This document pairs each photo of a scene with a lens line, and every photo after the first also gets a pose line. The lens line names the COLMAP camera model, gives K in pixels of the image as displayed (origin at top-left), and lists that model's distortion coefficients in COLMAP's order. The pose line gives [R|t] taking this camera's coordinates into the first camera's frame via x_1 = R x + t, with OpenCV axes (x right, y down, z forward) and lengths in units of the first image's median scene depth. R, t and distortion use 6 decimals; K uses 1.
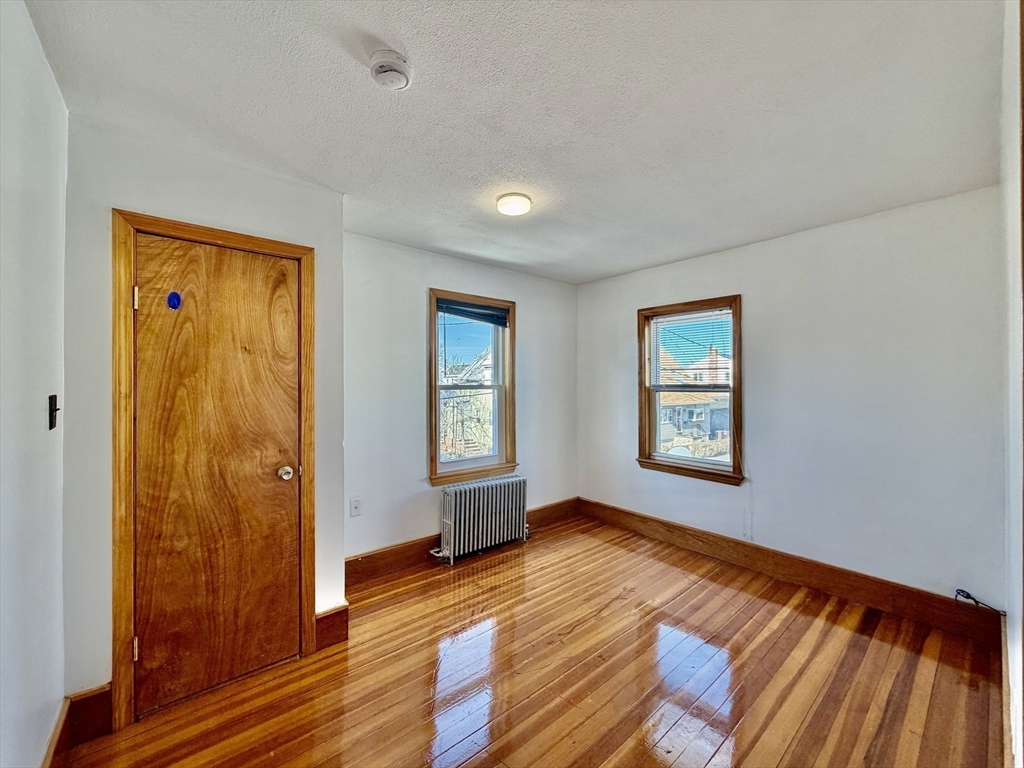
lens RADIAL K [[408.3, 0, 508.7], [0, 408.3, 385.0], [0, 0, 1]] dist [-0.000231, -0.000282]
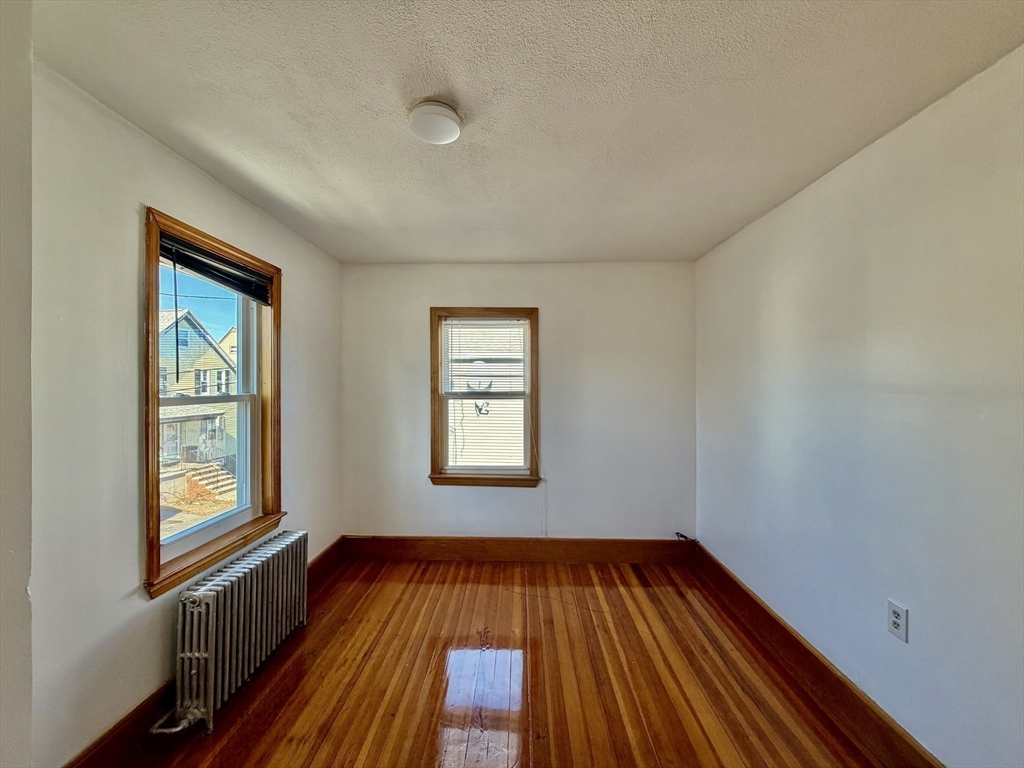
lens RADIAL K [[408.3, 0, 508.7], [0, 408.3, 385.0], [0, 0, 1]] dist [-0.000231, -0.000282]
pose [[0.665299, 0.001670, 0.746575, -0.270747], [-0.001387, 0.999999, -0.001000, -0.017589], [-0.746576, -0.000370, 0.665300, 0.332335]]
